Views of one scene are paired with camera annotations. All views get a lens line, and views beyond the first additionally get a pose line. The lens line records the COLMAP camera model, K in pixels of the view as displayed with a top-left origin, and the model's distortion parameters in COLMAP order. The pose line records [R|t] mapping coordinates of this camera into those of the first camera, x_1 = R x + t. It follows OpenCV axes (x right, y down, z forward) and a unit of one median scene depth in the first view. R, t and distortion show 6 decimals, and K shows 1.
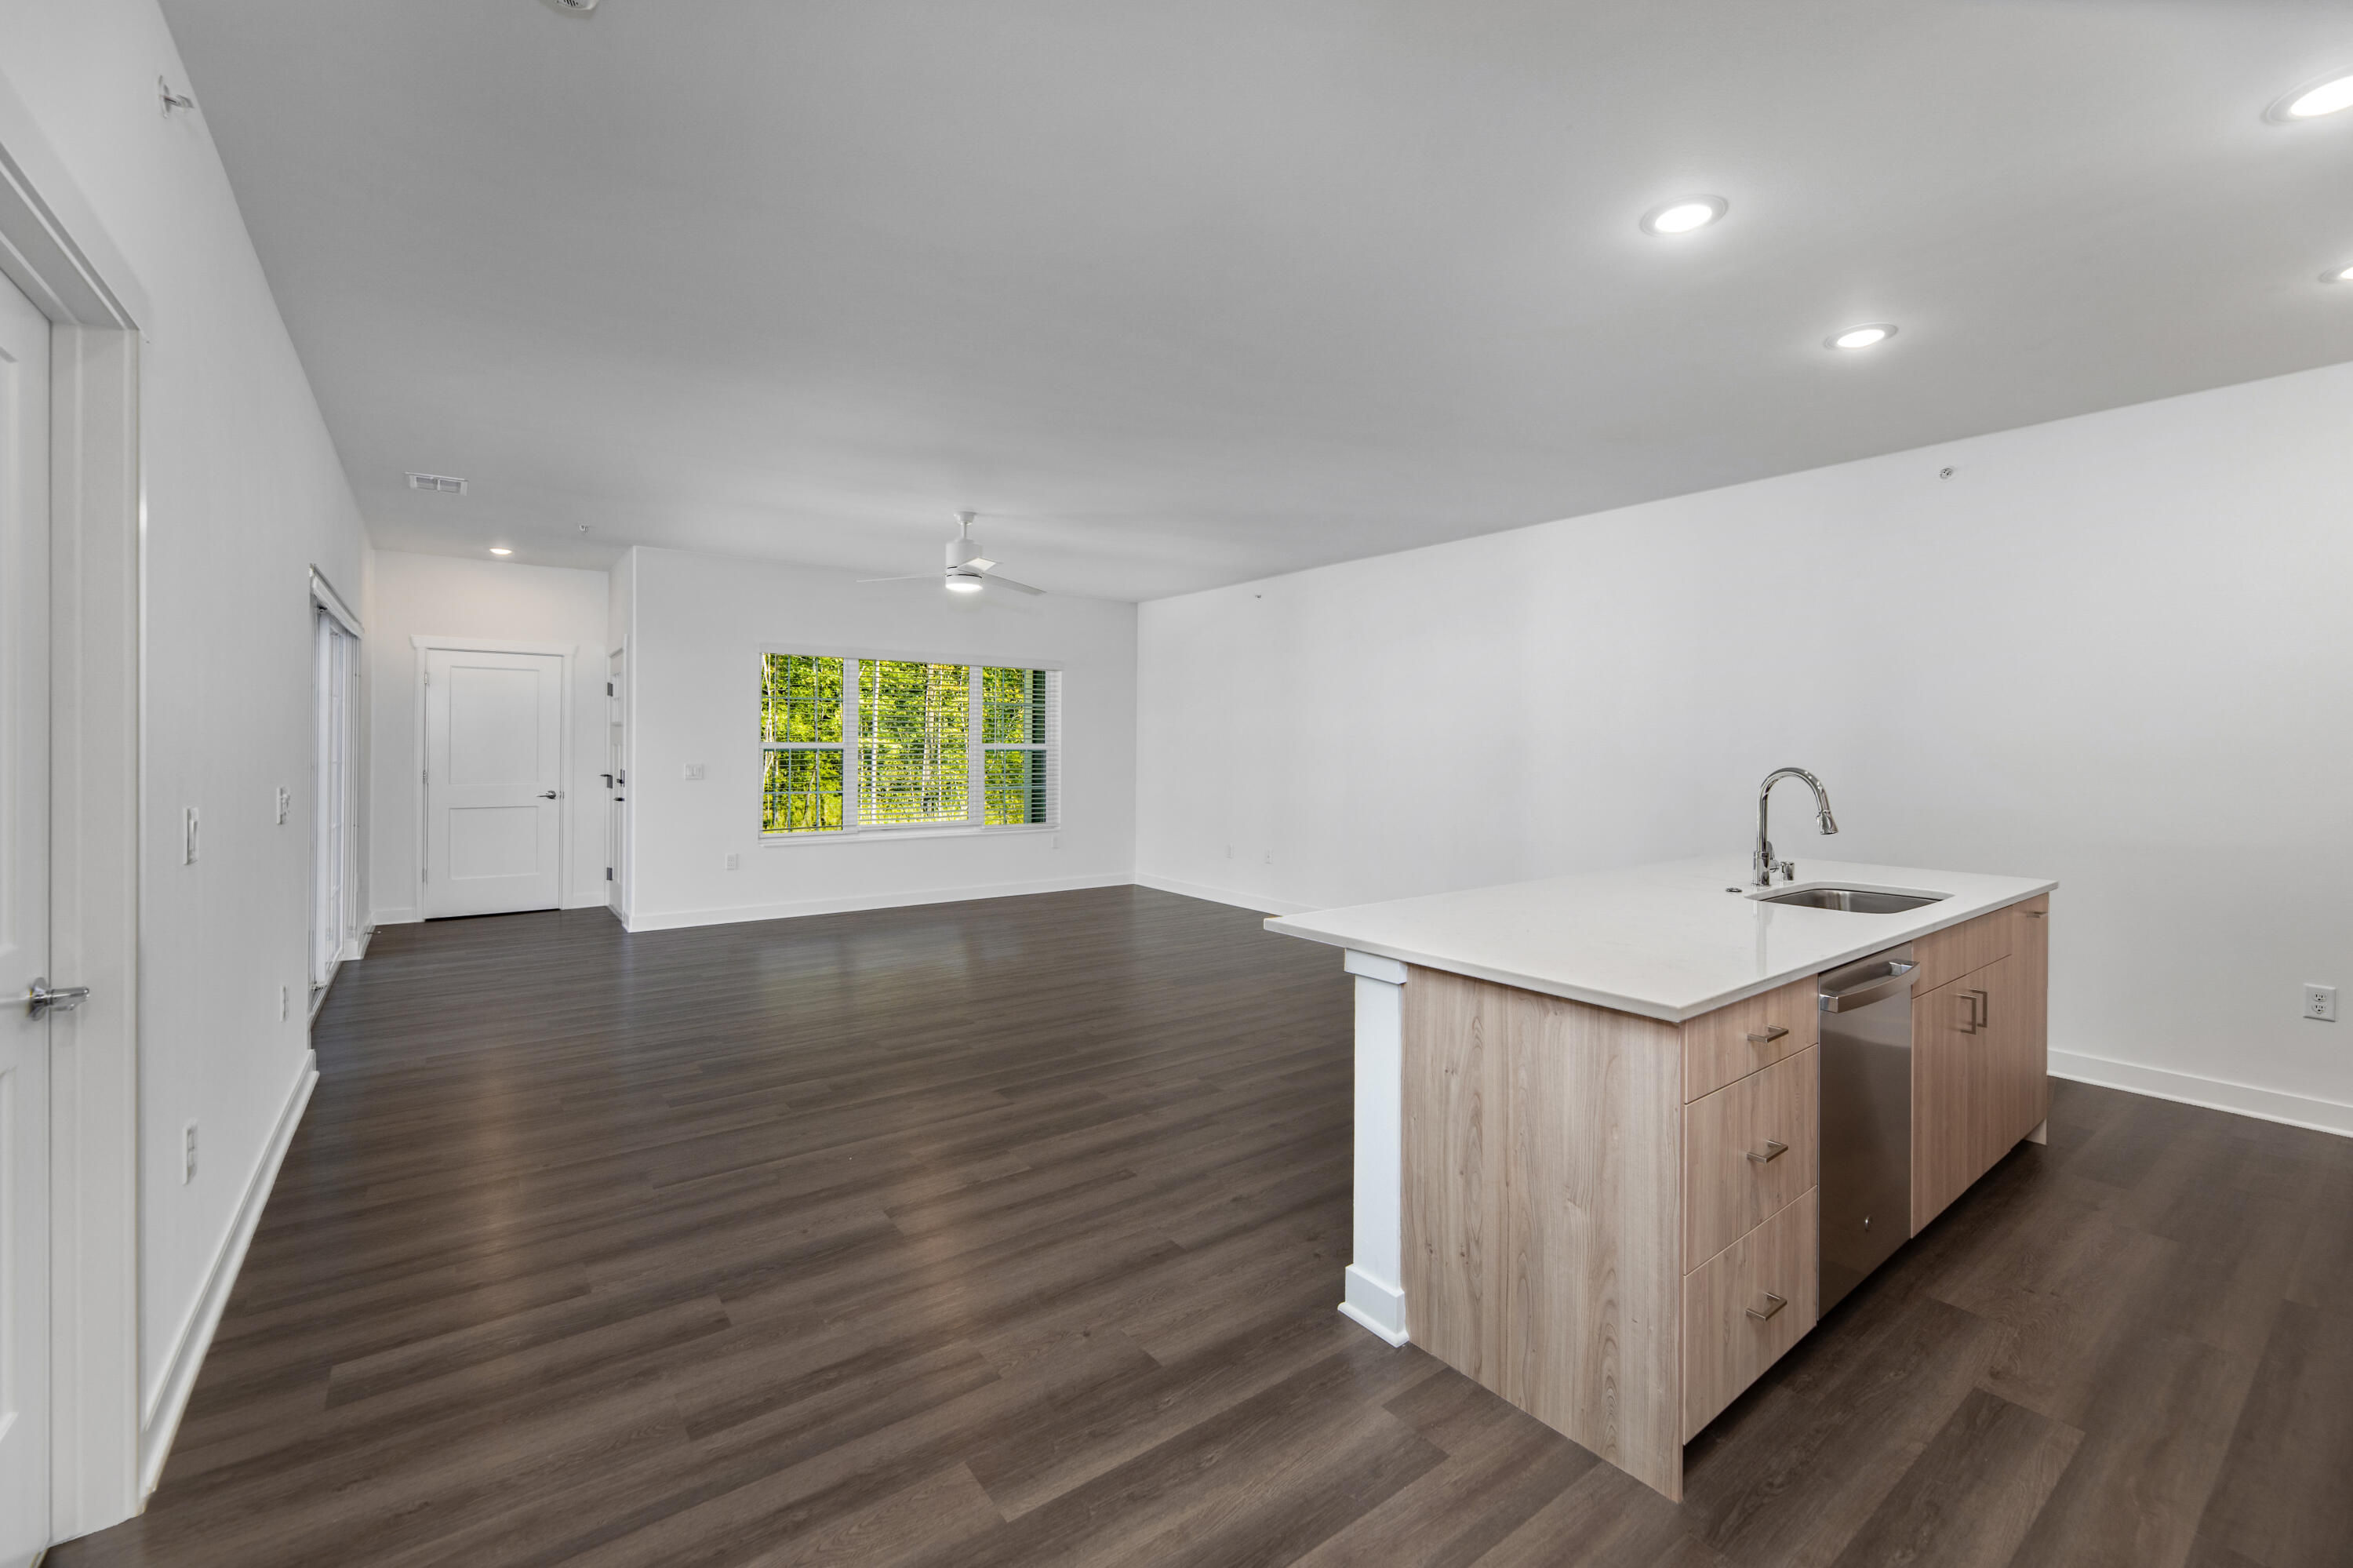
lens RADIAL K [[974.5, 0, 1171.3], [0, 974.5, 761.0], [0, 0, 1]] dist [-0.015062, -0.000681]
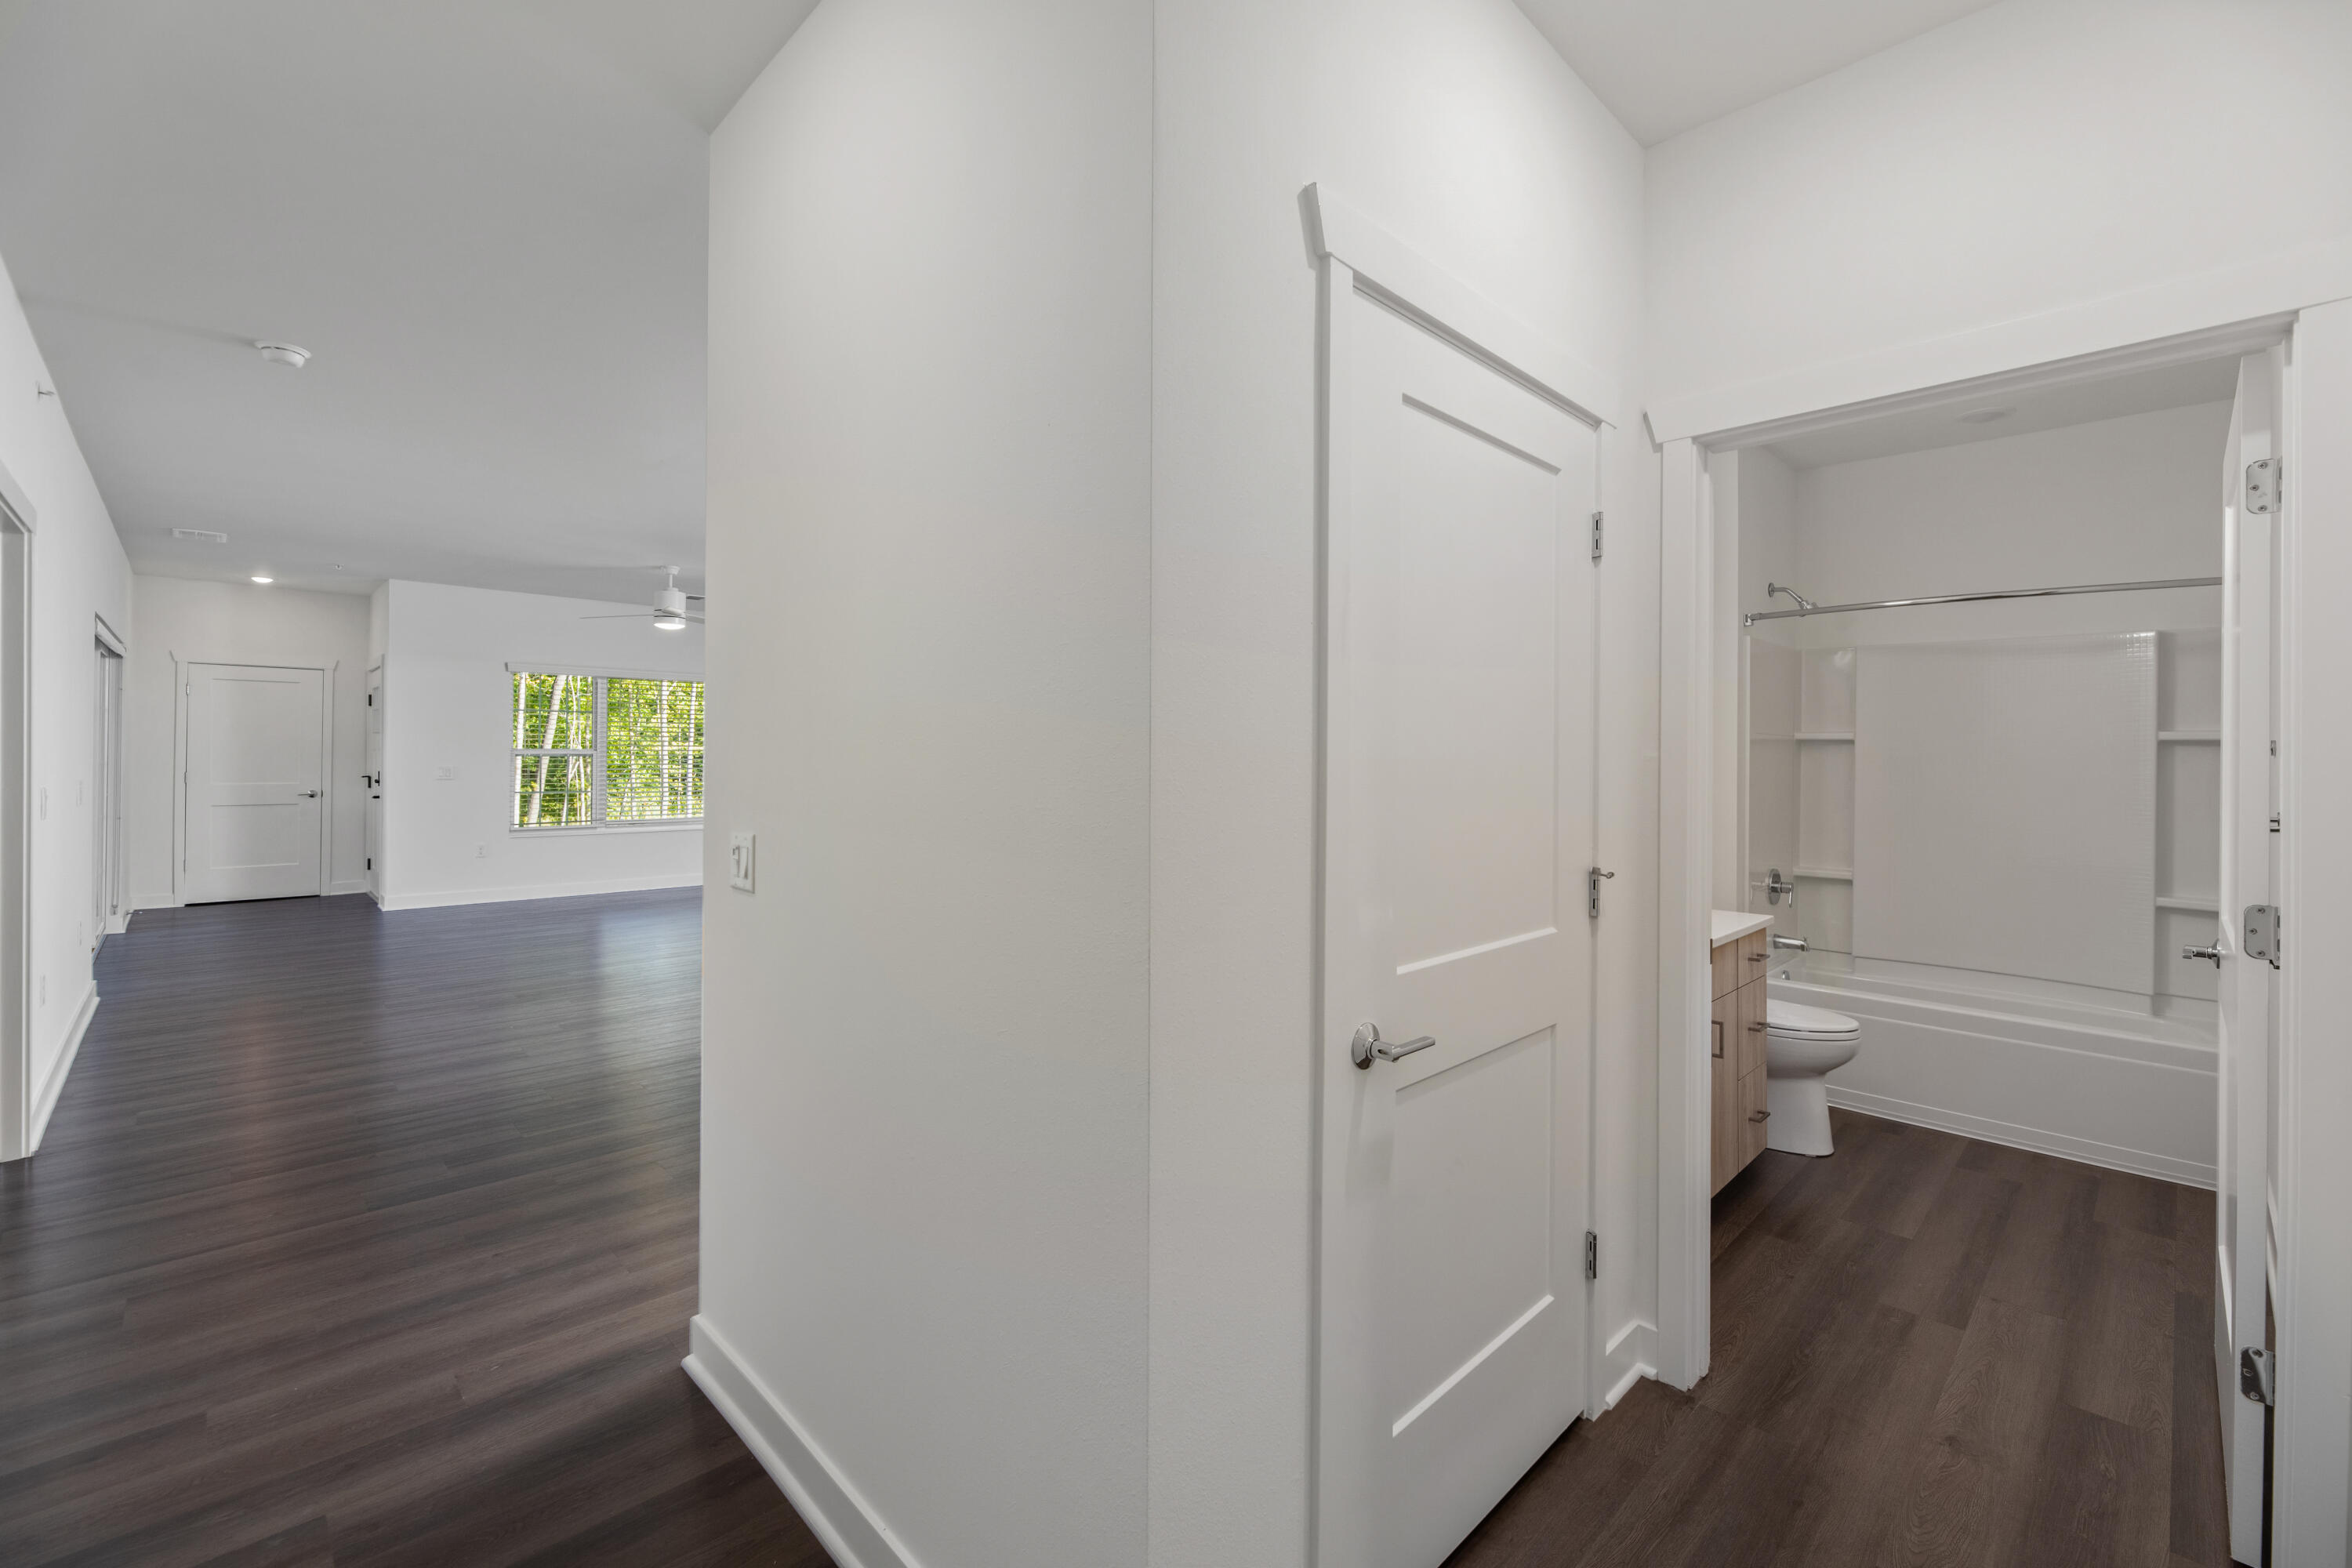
lens RADIAL K [[974.1, 0, 1181.3], [0, 974.1, 766.9], [0, 0, 1]] dist [-0.015062, -0.000681]
pose [[0.988437, 0.000244, 0.151635, 0.222020], [-0.000131, 1.000000, -0.000754, 0.005086], [-0.151635, 0.000725, 0.988436, -0.302082]]
